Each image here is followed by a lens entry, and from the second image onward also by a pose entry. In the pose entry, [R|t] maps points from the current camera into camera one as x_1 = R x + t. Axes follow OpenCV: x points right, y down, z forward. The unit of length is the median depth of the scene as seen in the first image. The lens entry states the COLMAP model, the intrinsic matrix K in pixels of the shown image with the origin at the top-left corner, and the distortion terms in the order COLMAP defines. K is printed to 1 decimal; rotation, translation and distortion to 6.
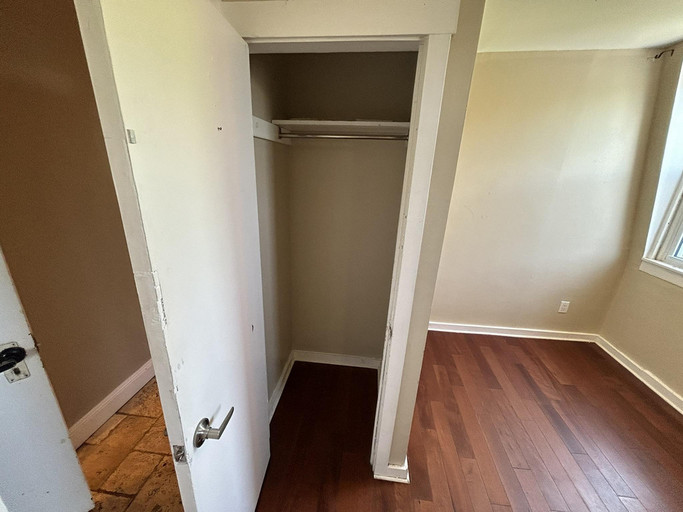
lens RADIAL K [[273.3, 0, 341.5], [0, 273.3, 256.0], [0, 0, 1]] dist [0.001642, 0.000120]
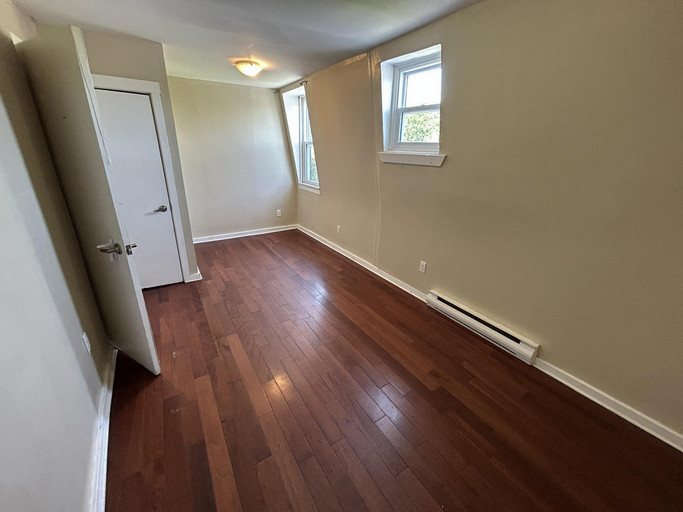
lens RADIAL K [[273.3, 0, 341.5], [0, 273.3, 256.0], [0, 0, 1]] dist [0.001642, 0.000120]
pose [[0.768628, -0.239672, 0.593101, -0.115777], [0.198477, 0.970754, 0.135067, 0.368148], [-0.608127, 0.013901, 0.793718, -1.022724]]
